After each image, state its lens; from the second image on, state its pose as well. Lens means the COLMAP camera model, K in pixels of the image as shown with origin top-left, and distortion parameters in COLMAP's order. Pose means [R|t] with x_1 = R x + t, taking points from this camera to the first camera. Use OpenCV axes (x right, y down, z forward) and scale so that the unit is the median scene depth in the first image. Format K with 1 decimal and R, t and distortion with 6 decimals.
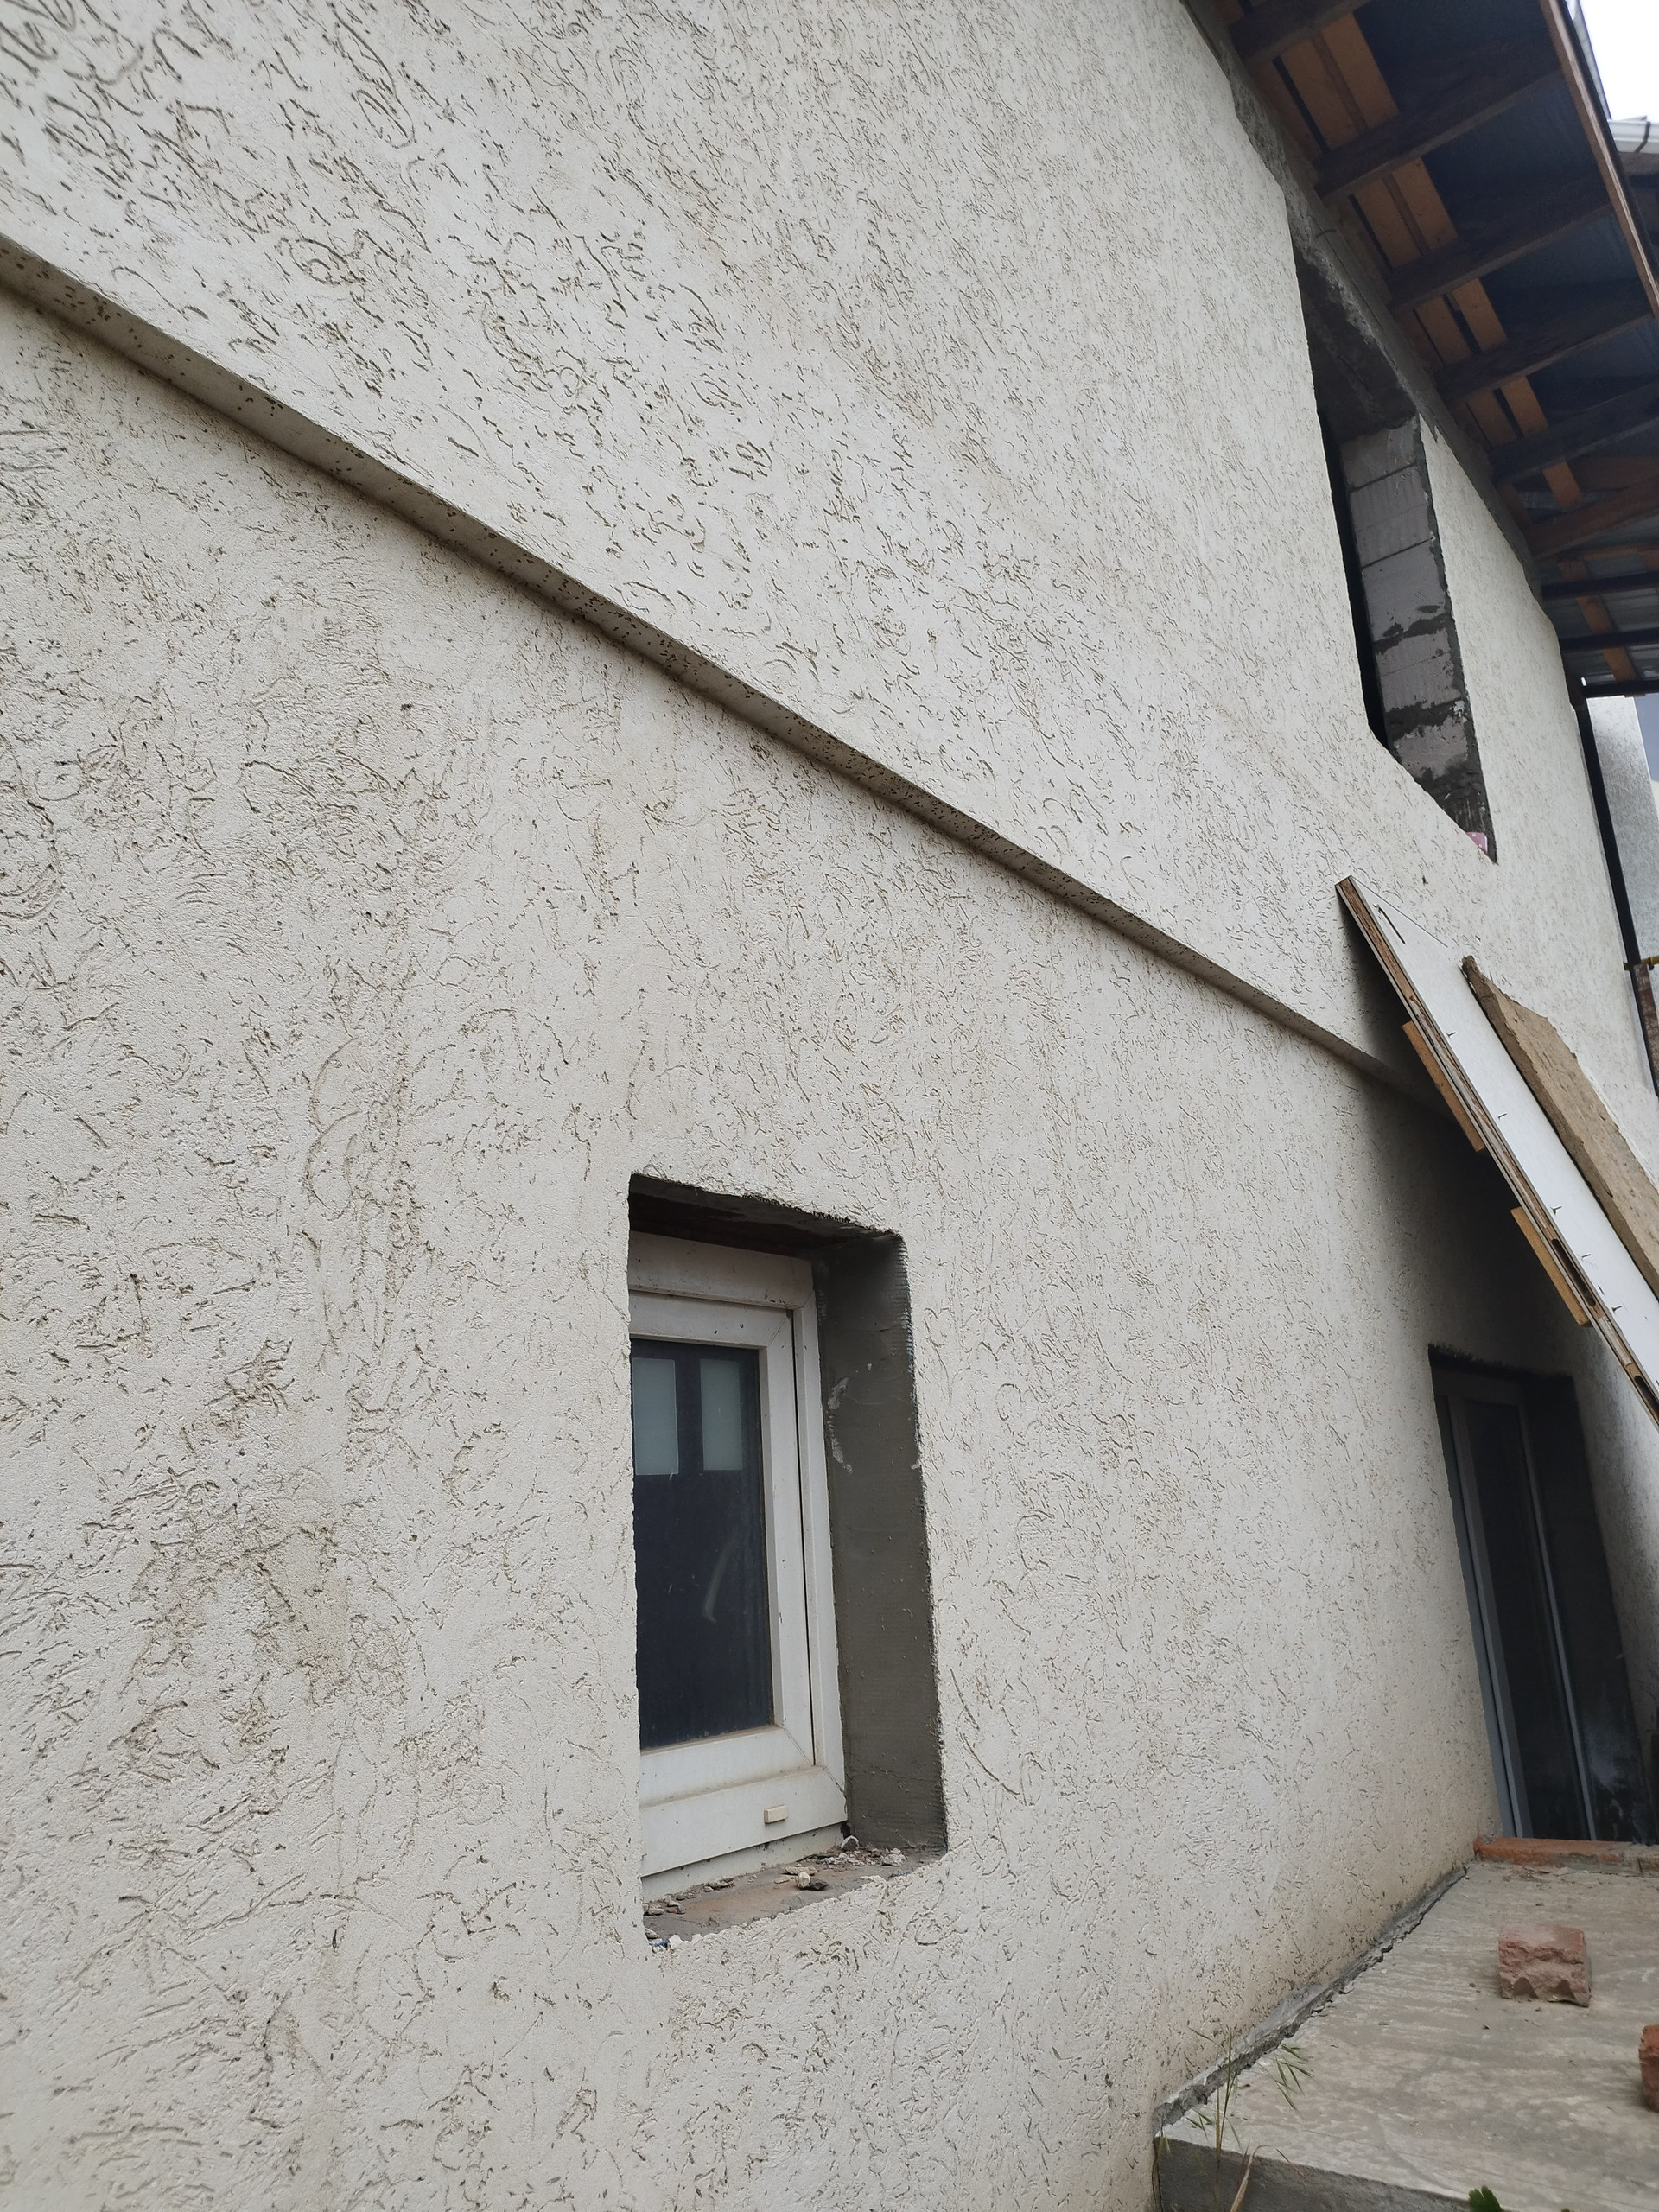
lens RADIAL K [[1559.1, 0, 825.0], [0, 1559.1, 1103.5], [0, 0, 1]] dist [0.024502, -0.017832]
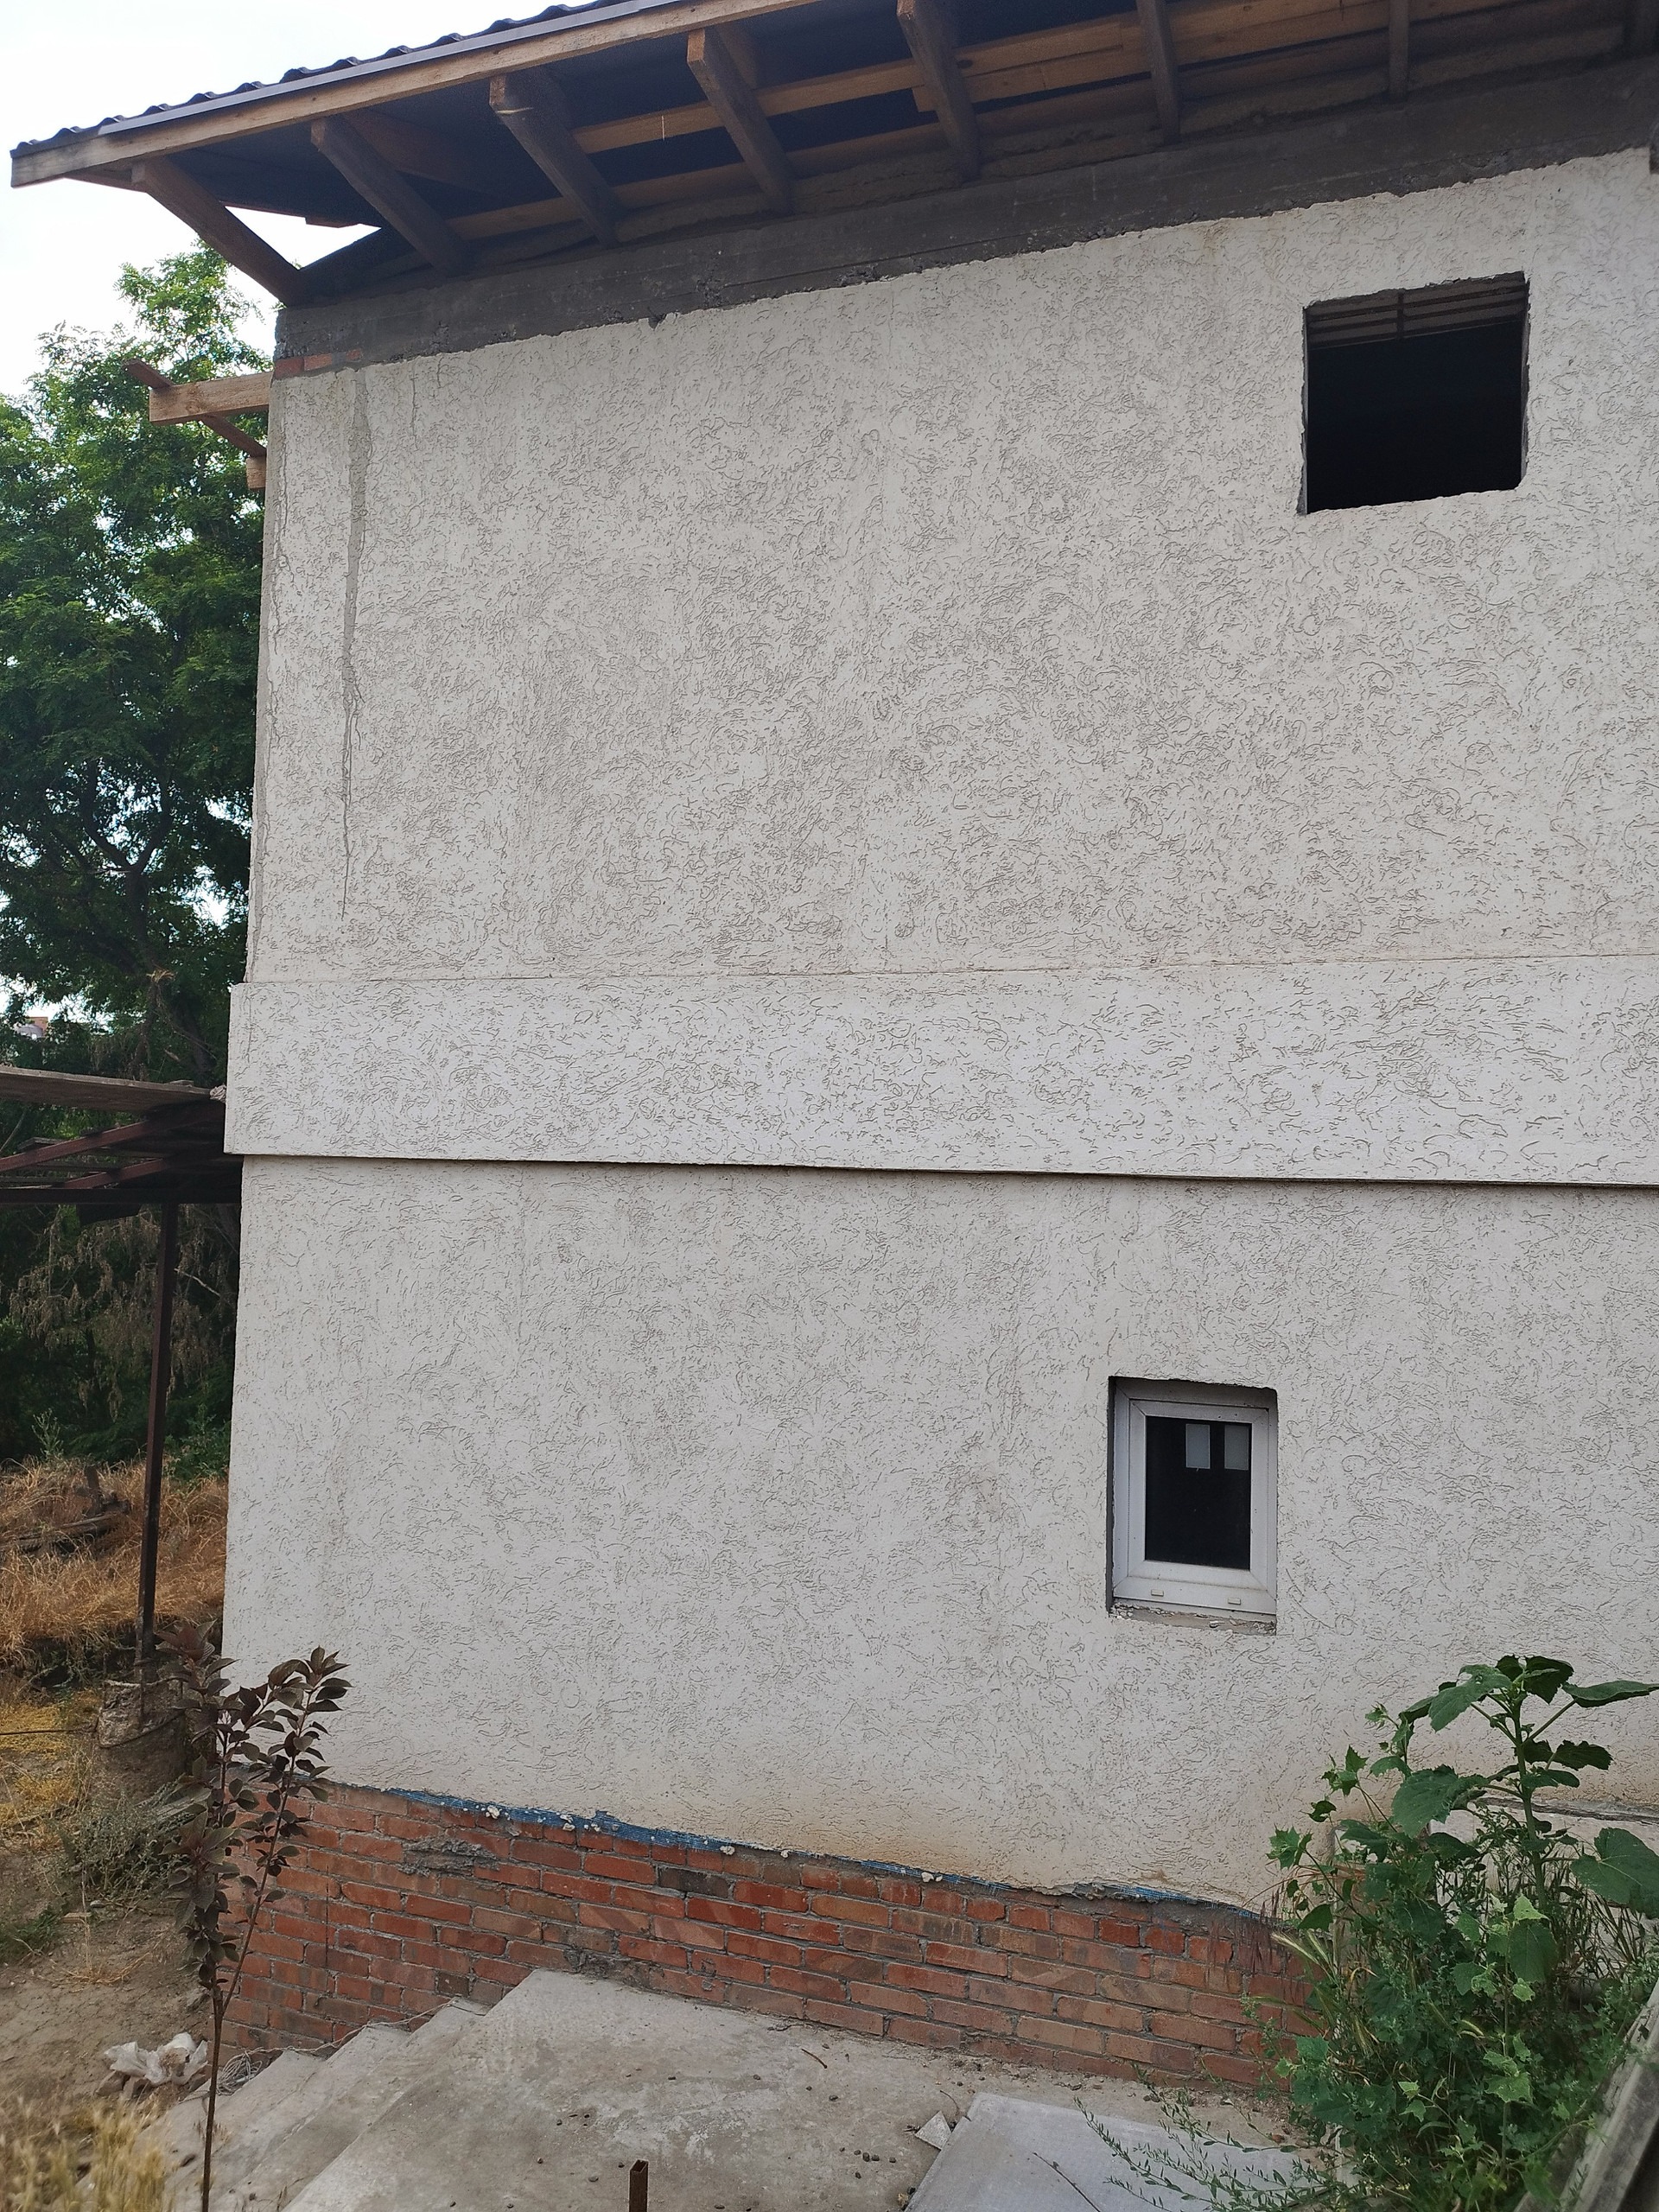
lens RADIAL K [[1559.1, 0, 827.3], [0, 1559.1, 1106.0], [0, 0, 1]] dist [0.024502, -0.017832]
pose [[0.336660, 0.003047, -0.941621, 2.146539], [0.209702, 0.974639, 0.078129, -0.689828], [0.917979, -0.223763, 0.327483, -0.304773]]
